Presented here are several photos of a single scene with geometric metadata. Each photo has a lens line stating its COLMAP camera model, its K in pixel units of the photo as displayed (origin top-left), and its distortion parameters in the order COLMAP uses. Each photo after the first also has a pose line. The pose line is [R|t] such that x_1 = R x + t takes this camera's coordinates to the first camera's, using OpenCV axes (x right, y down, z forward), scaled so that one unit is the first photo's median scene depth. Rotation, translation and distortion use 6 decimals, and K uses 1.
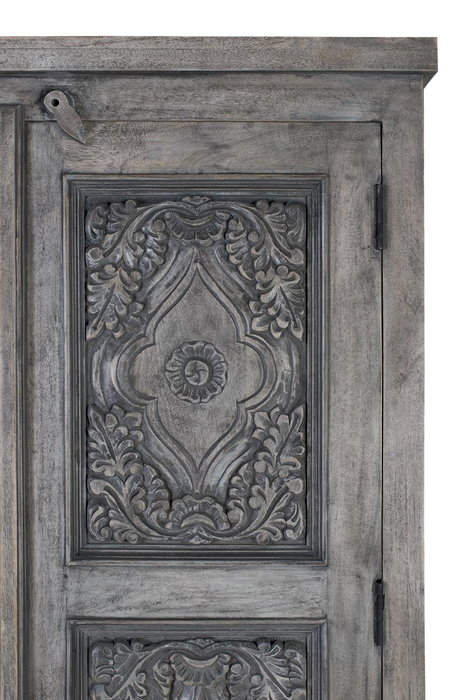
lens RADIAL K [[1050.0, 0, 236.2], [0, 1050.0, 349.4], [0, 0, 1]] dist [-0.125019, 0.000000]
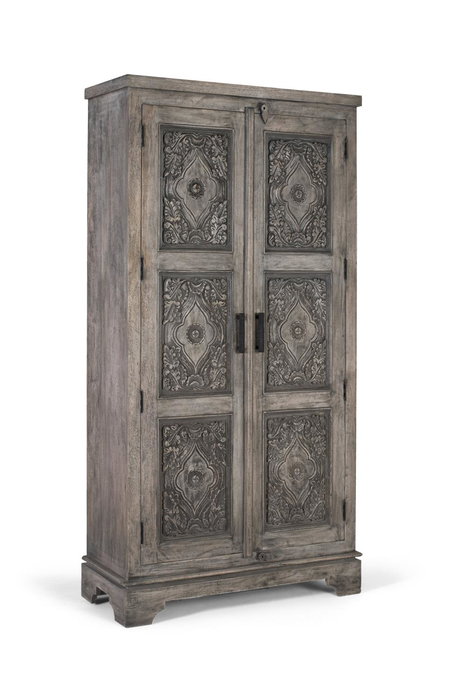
lens RADIAL K [[1184.4, 0, 224.7], [0, 1184.4, 351.6], [0, 0, 1]] dist [-0.124456, 0.000000]
pose [[0.881521, -0.030919, 0.471130, -1.977763], [0.003536, 0.998258, 0.058899, 0.292221], [-0.472131, -0.050255, 0.880095, -2.135405]]
